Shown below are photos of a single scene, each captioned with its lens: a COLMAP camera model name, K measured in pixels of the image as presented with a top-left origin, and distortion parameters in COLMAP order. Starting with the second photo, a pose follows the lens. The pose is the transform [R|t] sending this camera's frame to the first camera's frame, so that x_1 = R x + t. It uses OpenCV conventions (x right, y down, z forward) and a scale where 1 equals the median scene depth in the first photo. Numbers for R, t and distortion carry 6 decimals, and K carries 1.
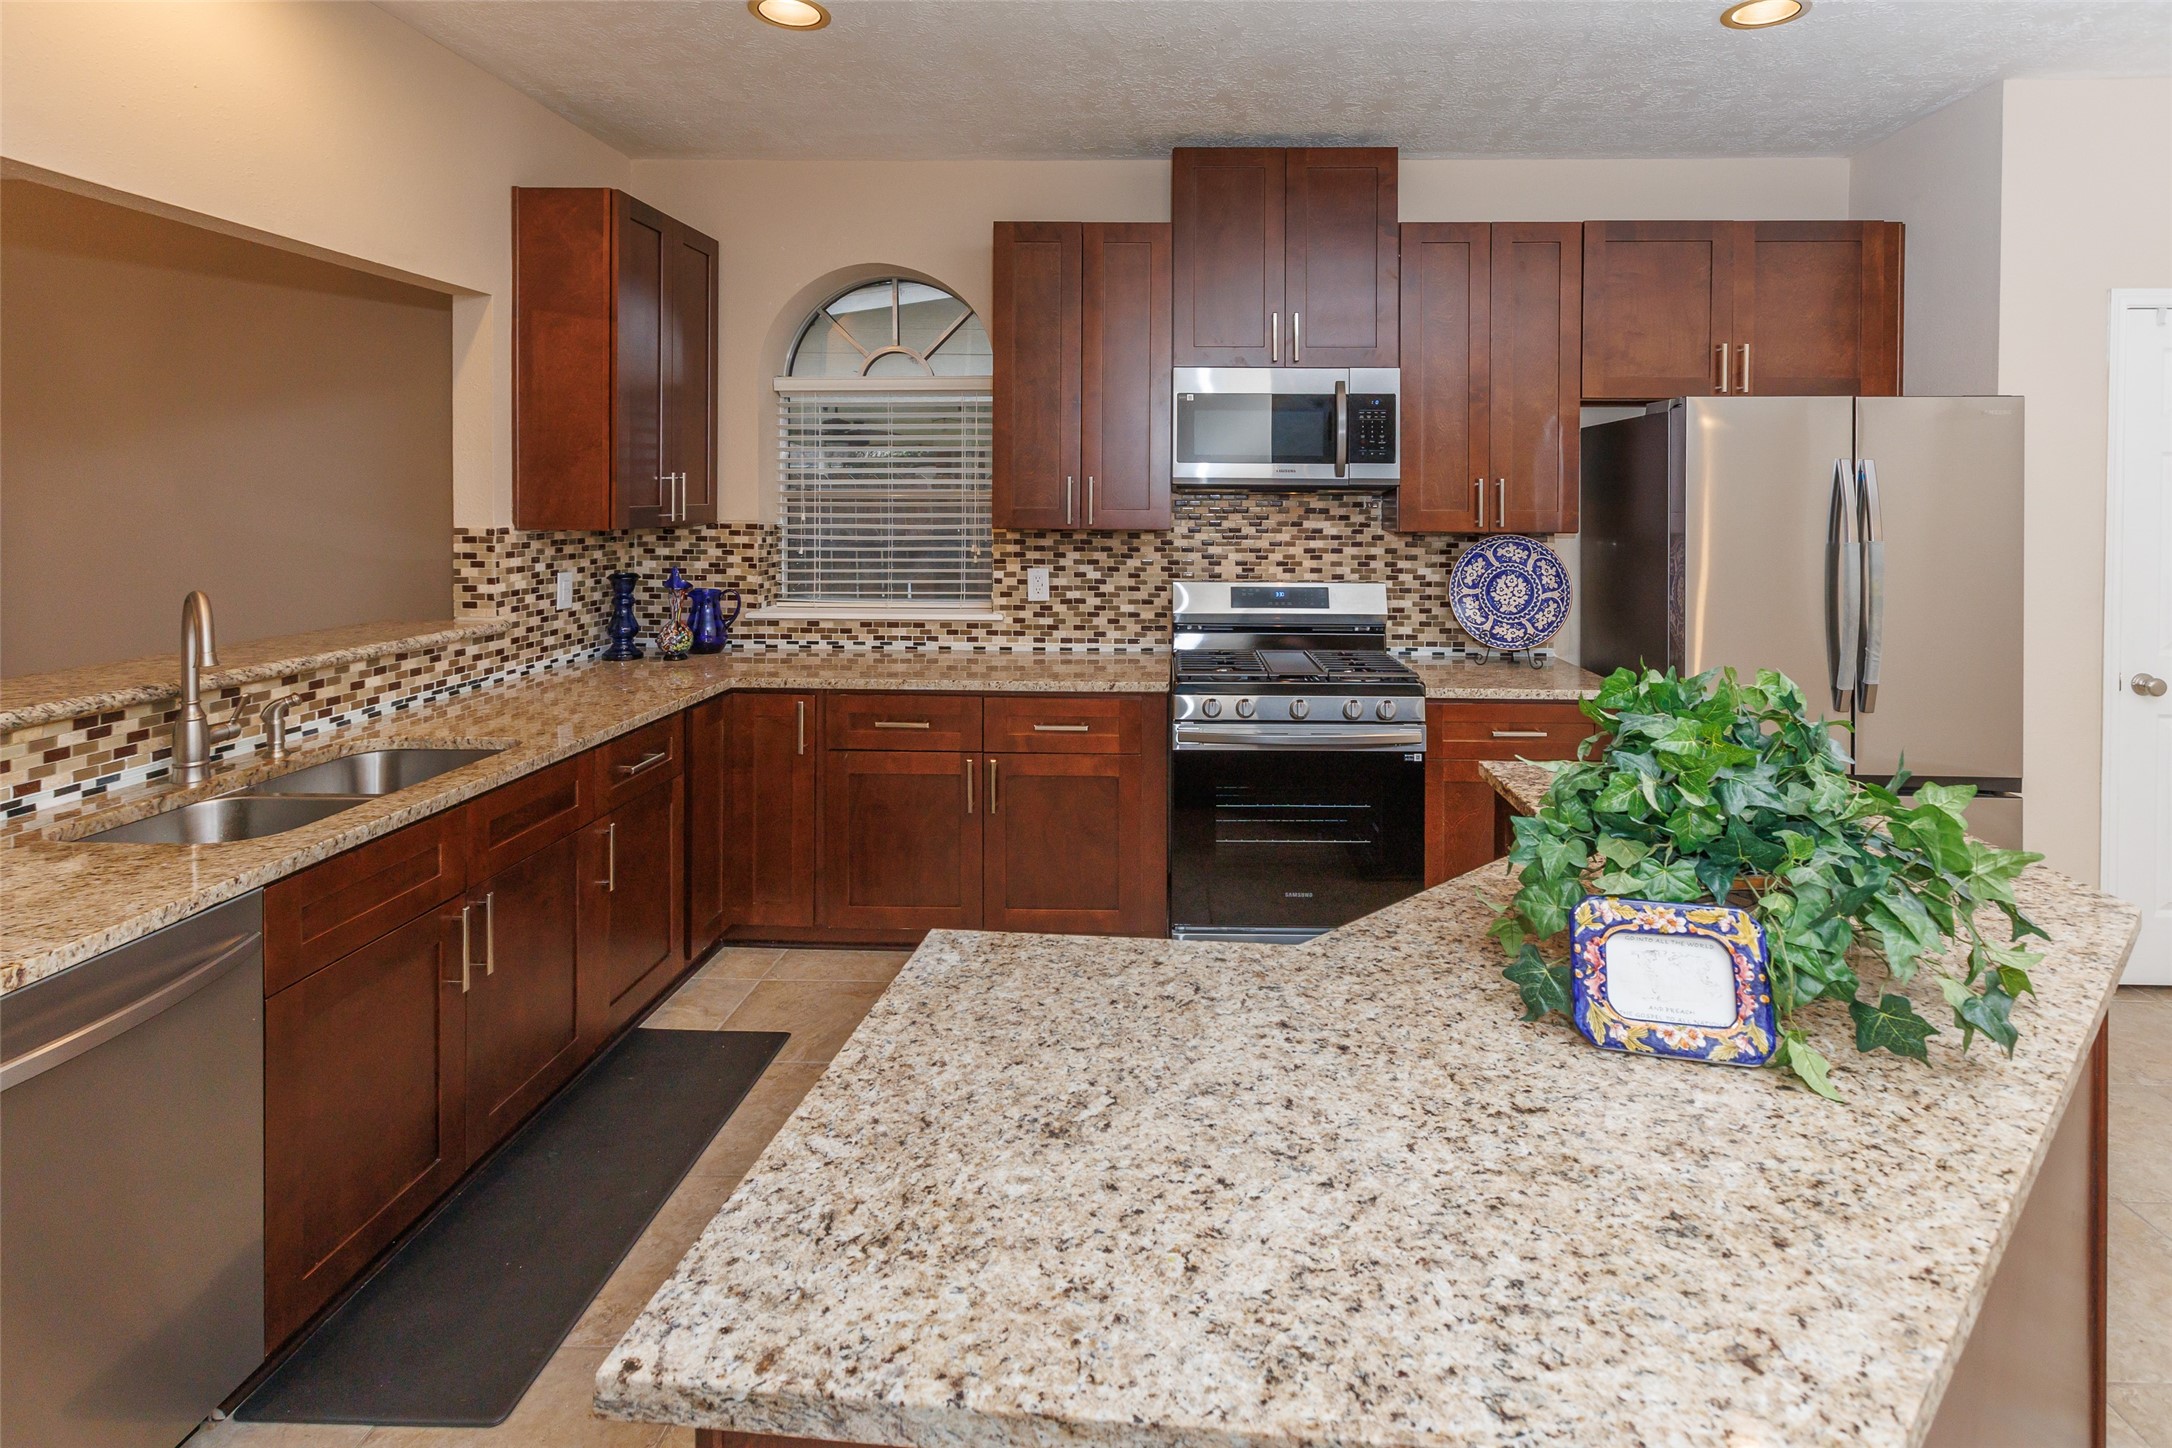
lens RADIAL K [[1033.8, 0, 1180.7], [0, 1033.8, 490.8], [0, 0, 1]] dist [-0.000706, 0.001836]
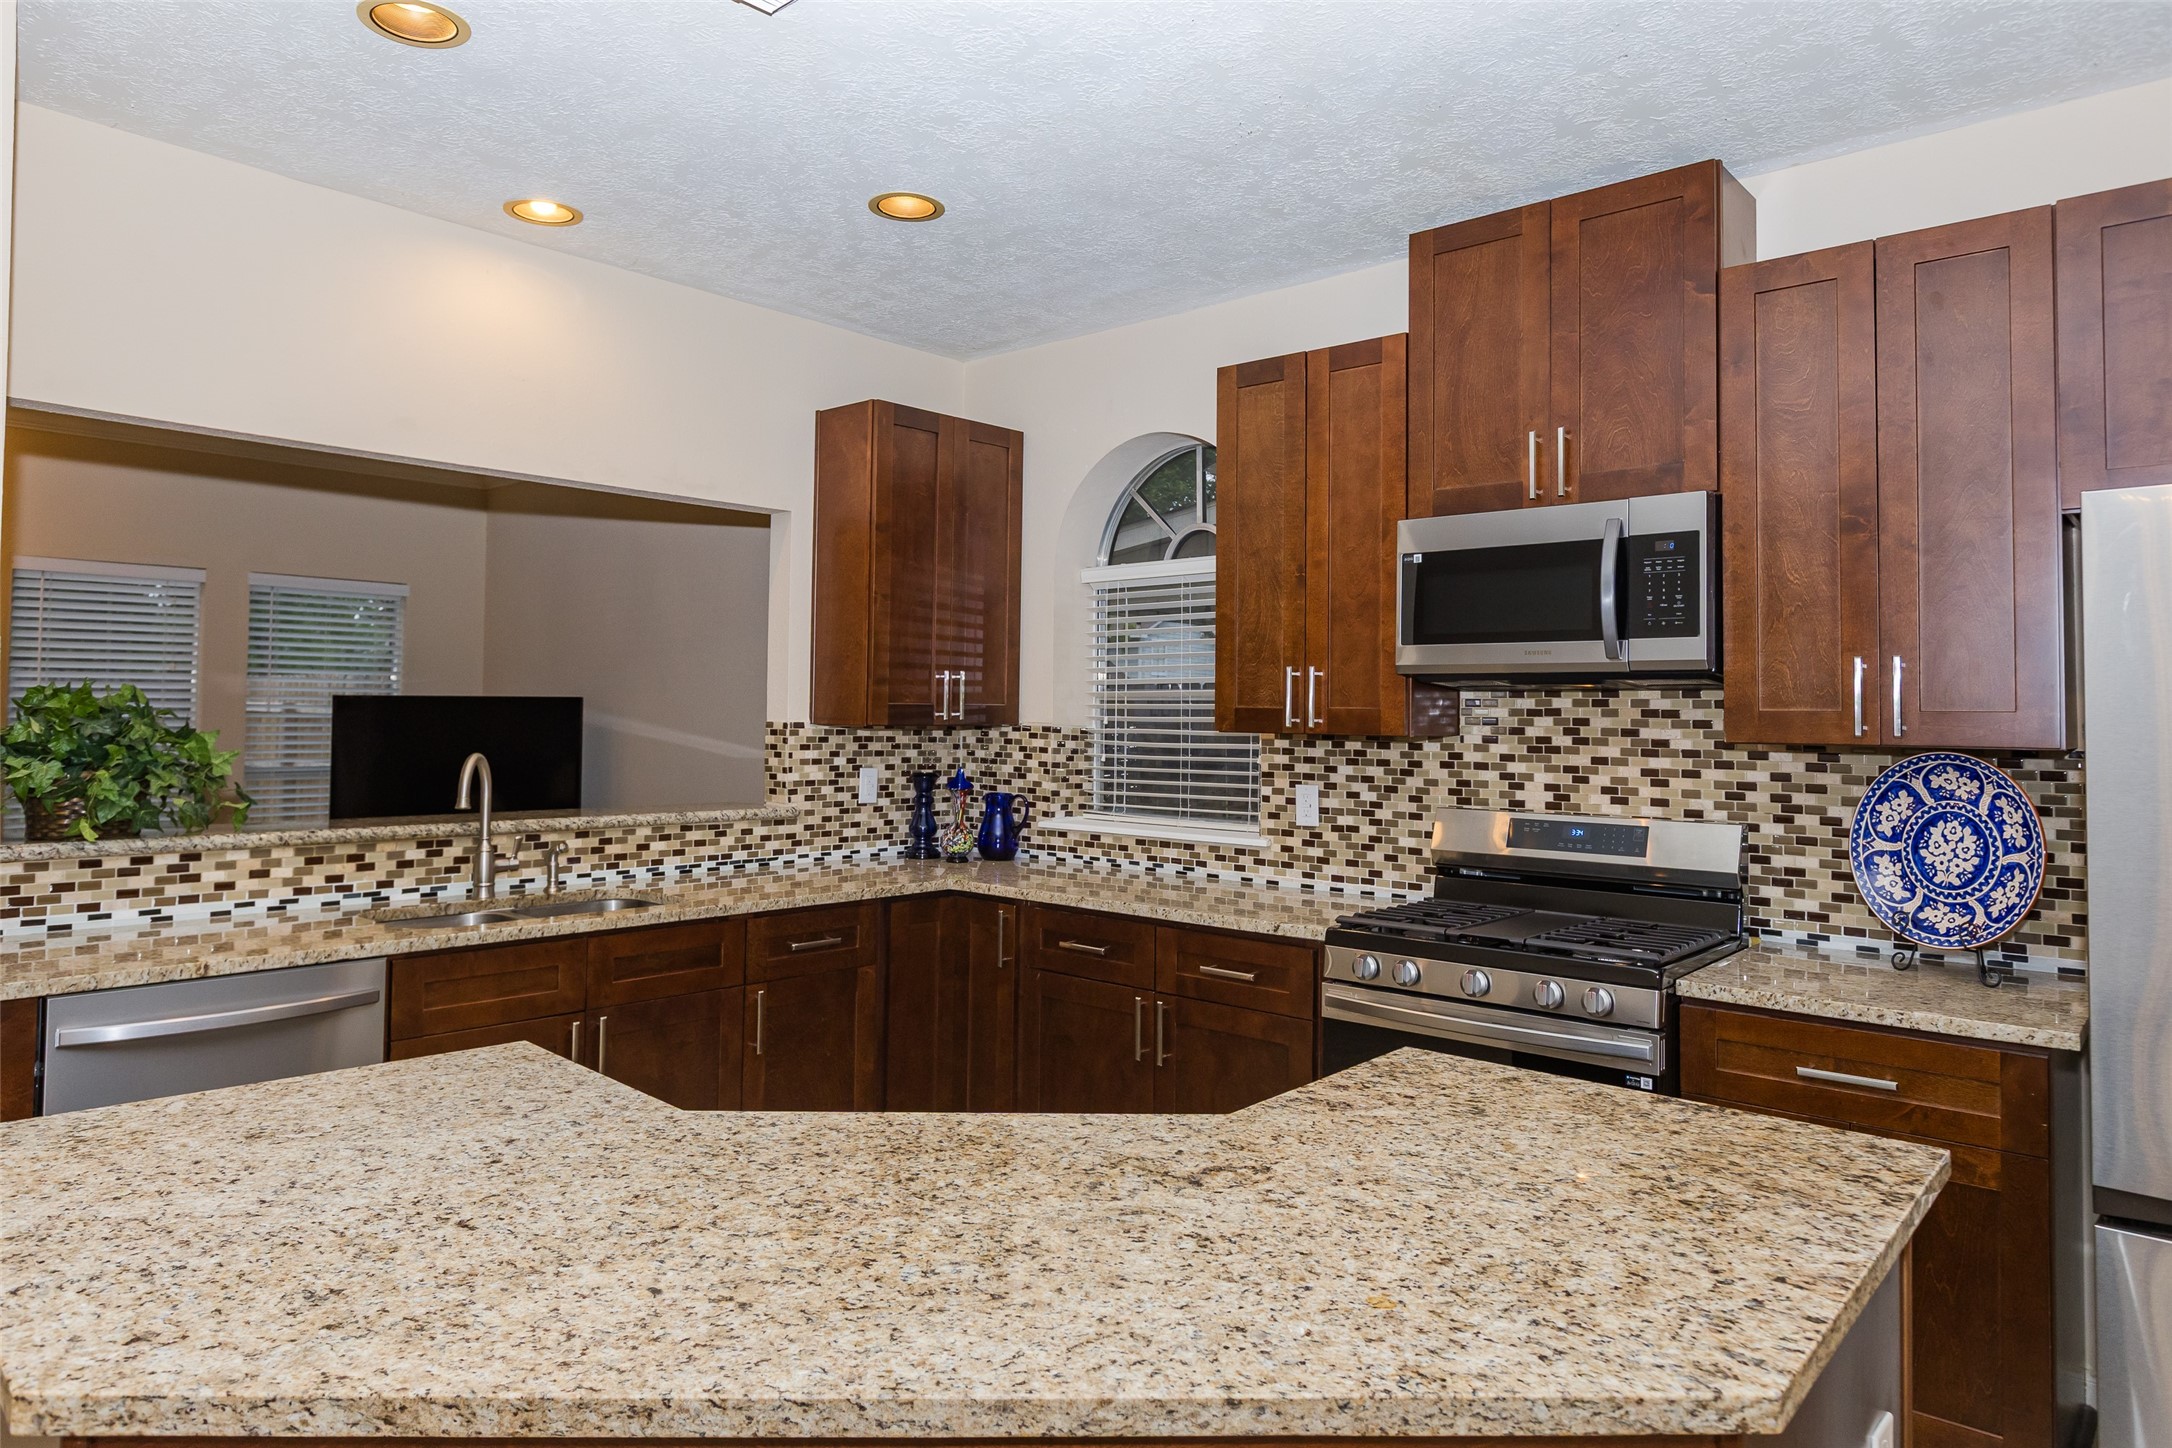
lens RADIAL K [[1375.3, 0, 1117.5], [0, 1375.3, 642.1], [0, 0, 1]] dist [0.001773, -0.006992]
pose [[0.760639, -0.031796, -0.648396, 0.470664], [-0.005326, 0.998460, -0.055211, 0.025811], [0.649154, 0.045450, 0.759298, 0.097995]]
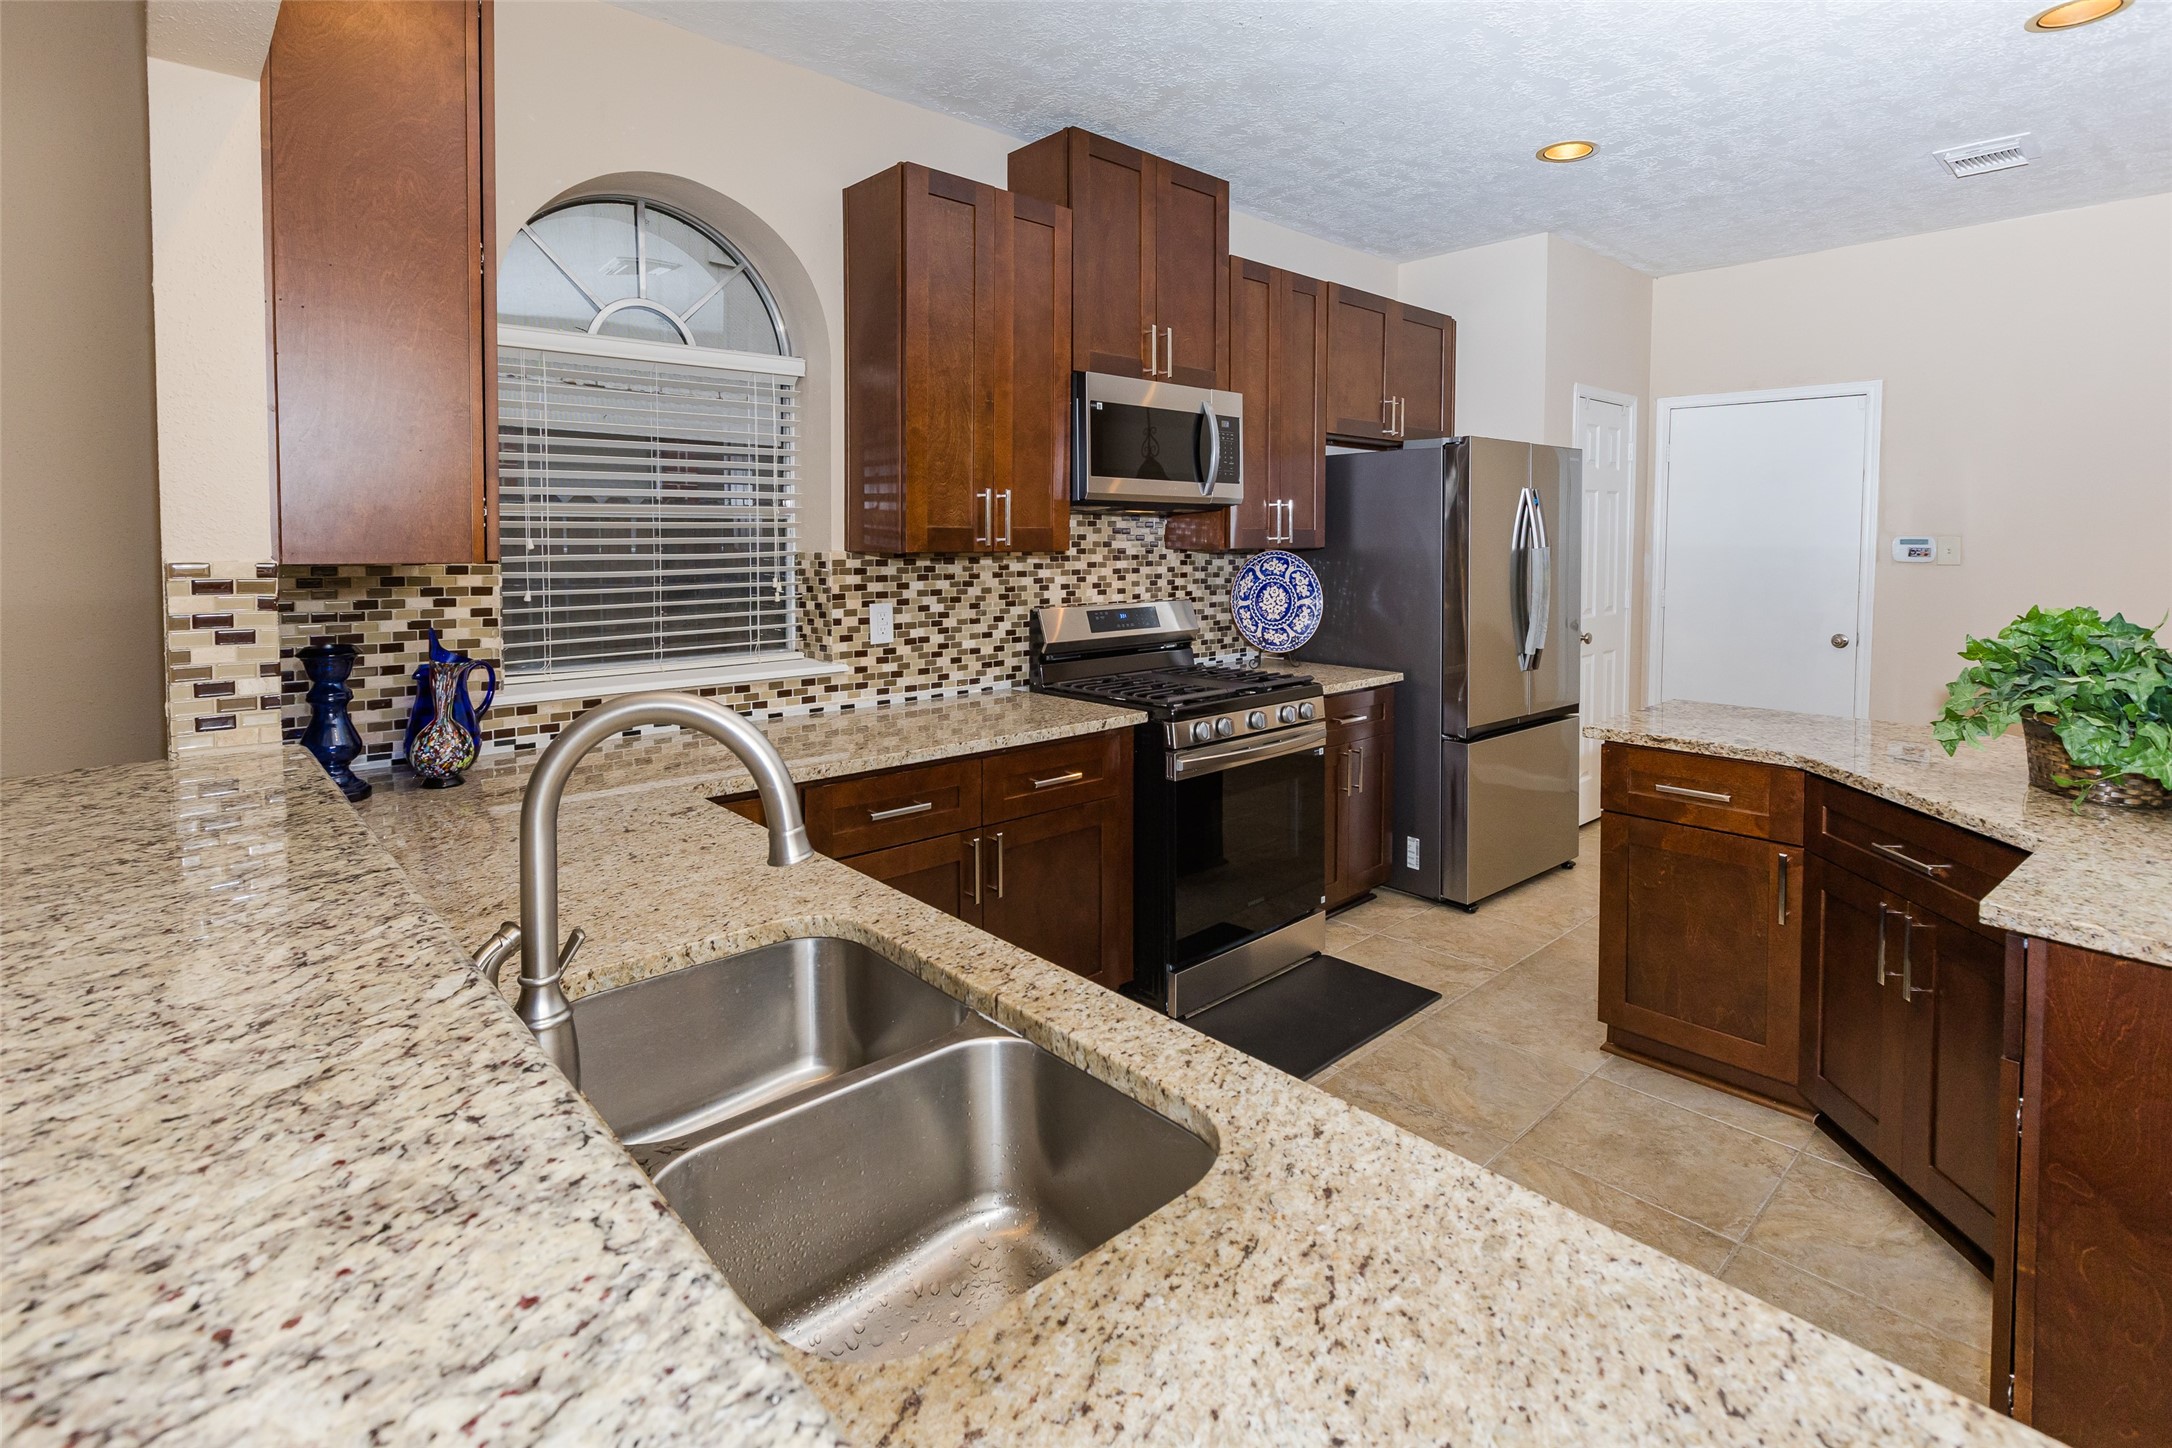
lens RADIAL K [[1033.8, 0, 1057.3], [0, 1033.8, 555.6], [0, 0, 1]] dist [-0.000706, 0.001836]
pose [[0.740392, -0.019545, 0.671891, -0.613493], [0.002854, 0.999660, 0.025934, 0.018247], [-0.672169, -0.017284, 0.740196, 0.328048]]
